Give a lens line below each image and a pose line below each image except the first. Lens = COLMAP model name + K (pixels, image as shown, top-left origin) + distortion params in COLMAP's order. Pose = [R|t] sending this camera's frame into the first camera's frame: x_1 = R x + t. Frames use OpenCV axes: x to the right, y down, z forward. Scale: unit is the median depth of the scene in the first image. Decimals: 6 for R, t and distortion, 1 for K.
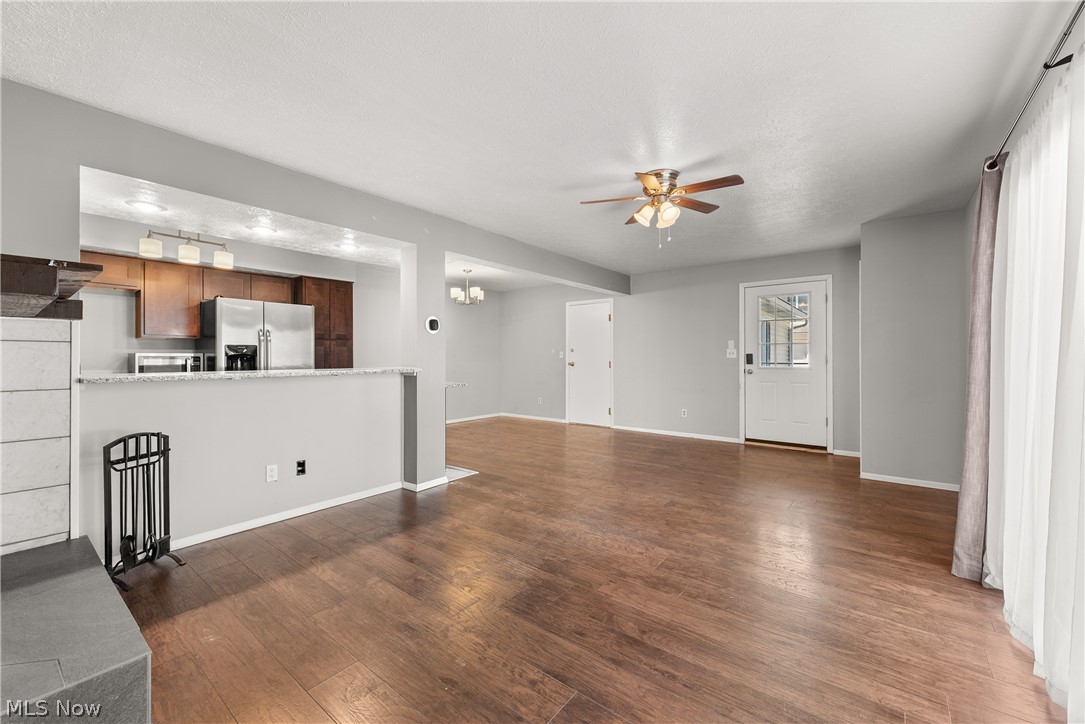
lens RADIAL K [[431.2, 0, 540.4], [0, 431.2, 360.0], [0, 0, 1]] dist [0.009027, -0.003319]
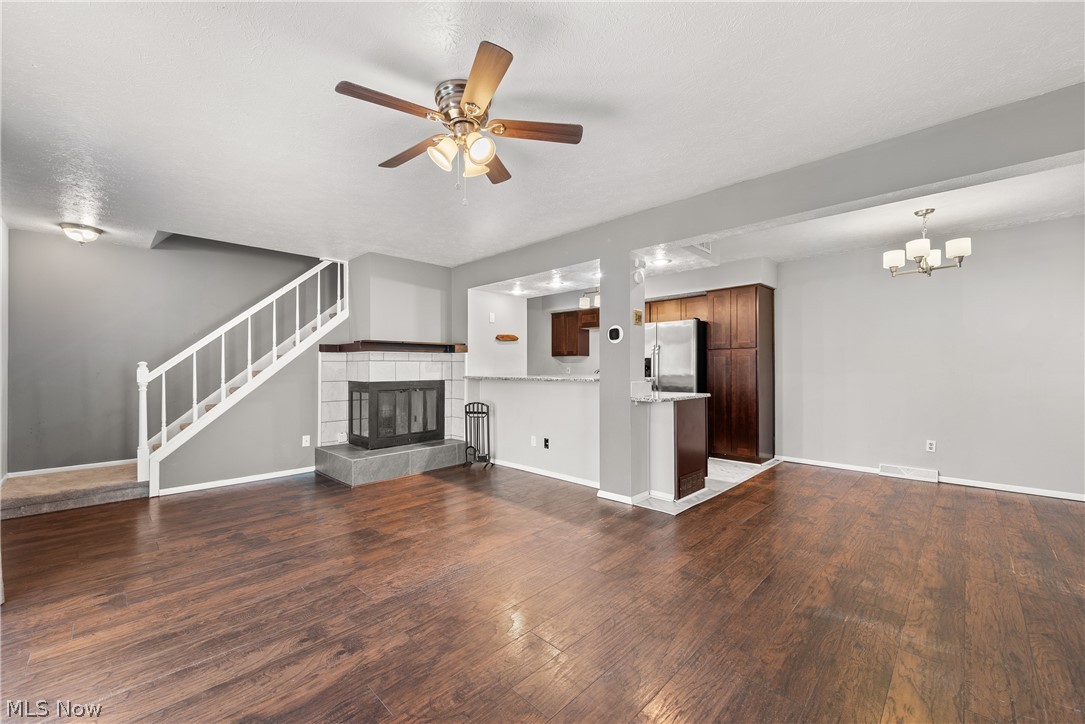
lens RADIAL K [[431.2, 0, 540.3], [0, 431.2, 367.6], [0, 0, 1]] dist [0.009027, -0.003319]
pose [[-0.105537, 0.000893, -0.994415, 0.726906], [-0.003539, 0.999993, 0.001274, -0.006158], [0.994409, 0.003654, -0.105533, 0.926781]]
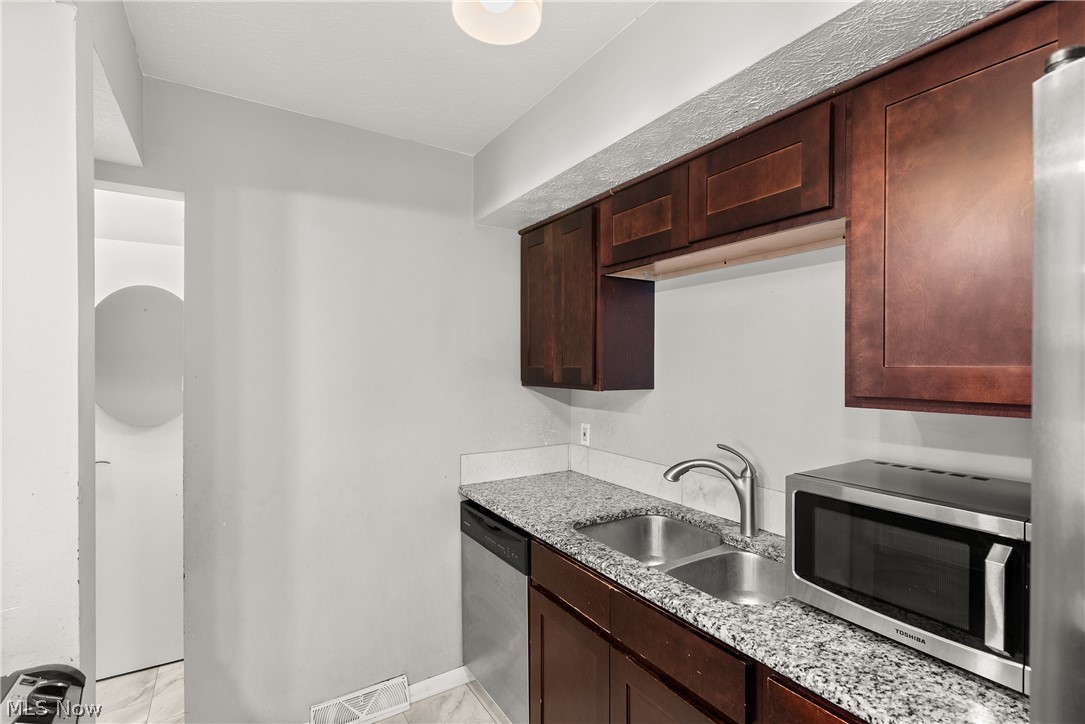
lens RADIAL K [[493.3, 0, 535.7], [0, 493.3, 368.5], [0, 0, 1]] dist [0.009703, -0.001614]
pose [[-0.337042, 0.004148, -0.941481, -0.644403], [-0.005916, 0.999961, 0.006524, -0.080767], [0.941471, 0.007768, -0.337004, 1.002927]]
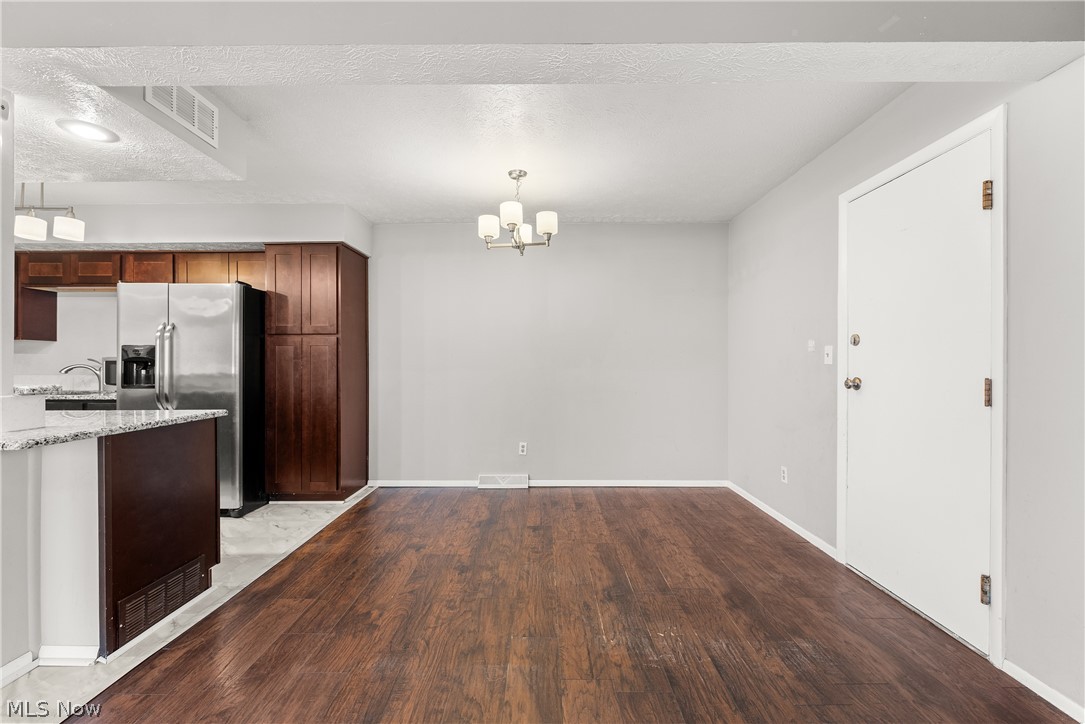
lens RADIAL K [[448.3, 0, 541.3], [0, 448.3, 363.6], [0, 0, 1]] dist [0.006705, -0.003696]
pose [[0.618474, 0.002467, -0.785802, 0.367865], [-0.005603, 0.999983, -0.001270, -0.006566], [0.785786, 0.005189, 0.618477, 1.189055]]
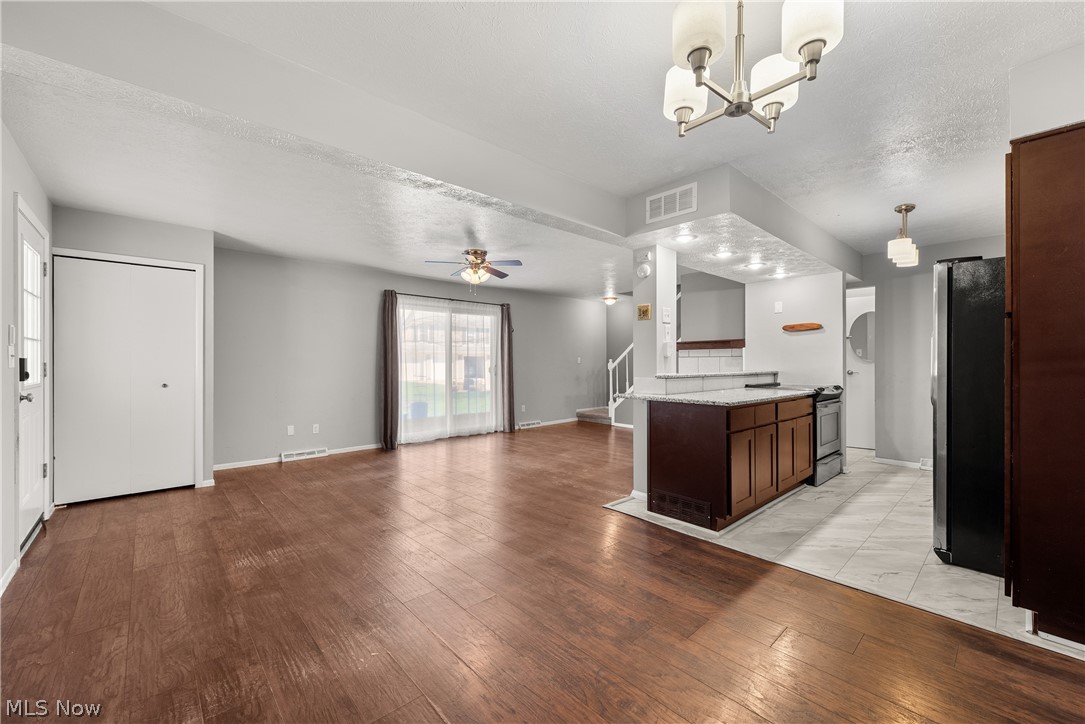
lens RADIAL K [[431.2, 0, 539.0], [0, 431.2, 362.9], [0, 0, 1]] dist [0.009027, -0.003319]
pose [[-0.986615, 0.003359, 0.163033, -0.174722], [0.004677, 0.999959, 0.007706, -0.015443], [-0.163000, 0.008366, -0.986591, 2.003390]]
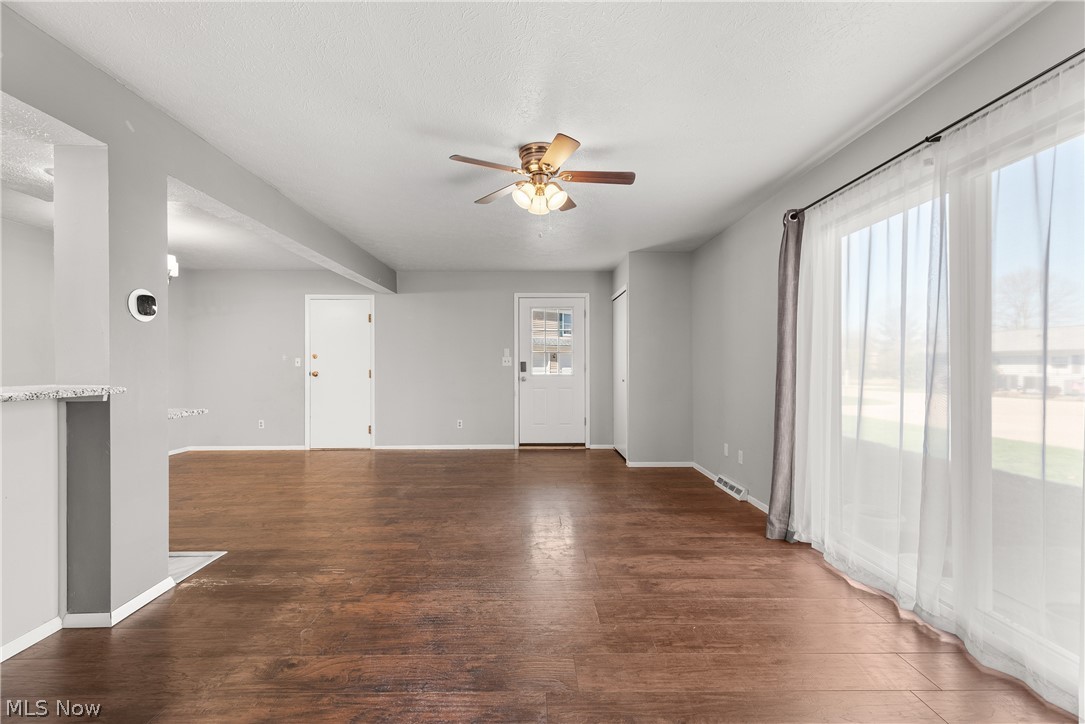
lens RADIAL K [[431.2, 0, 535.8], [0, 431.2, 366.1], [0, 0, 1]] dist [0.009027, -0.003319]
pose [[0.777134, -0.002028, 0.629332, -0.208434], [0.005166, 0.999982, -0.003156, -0.000125], [-0.629314, 0.005703, 0.777130, 0.267172]]
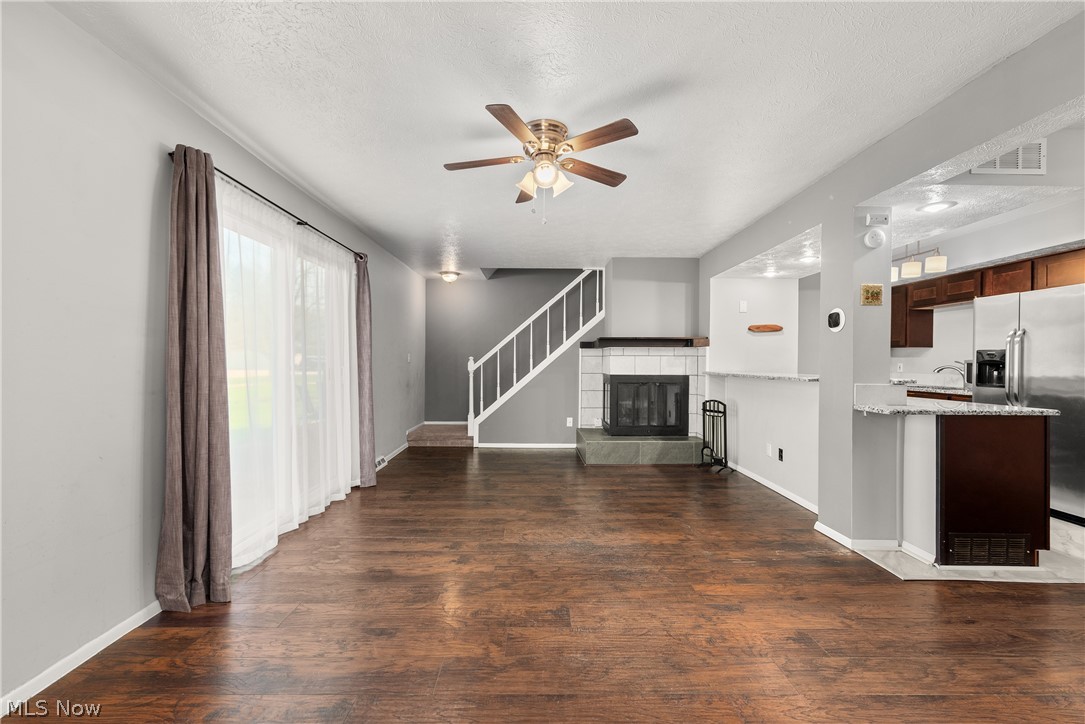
lens RADIAL K [[448.3, 0, 533.8], [0, 448.3, 363.3], [0, 0, 1]] dist [0.006705, -0.003696]
pose [[-0.786535, -0.000109, -0.617546, 0.620060], [-0.008087, 0.999916, 0.010123, -0.010407], [0.617493, 0.012957, -0.786469, 1.272230]]
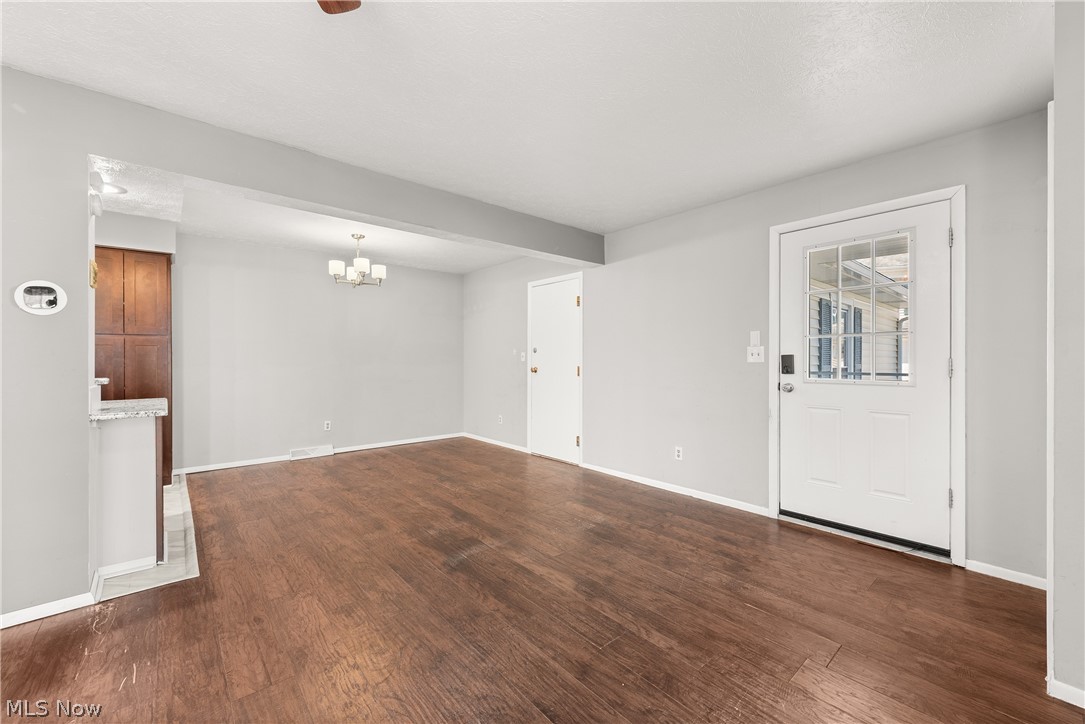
lens RADIAL K [[431.2, 0, 542.5], [0, 431.2, 362.9], [0, 0, 1]] dist [0.009027, -0.003319]
pose [[0.982549, 0.002434, -0.185987, 0.418108], [-0.001891, 0.999993, 0.003098, -0.007854], [0.185993, -0.002692, 0.982547, 0.606444]]
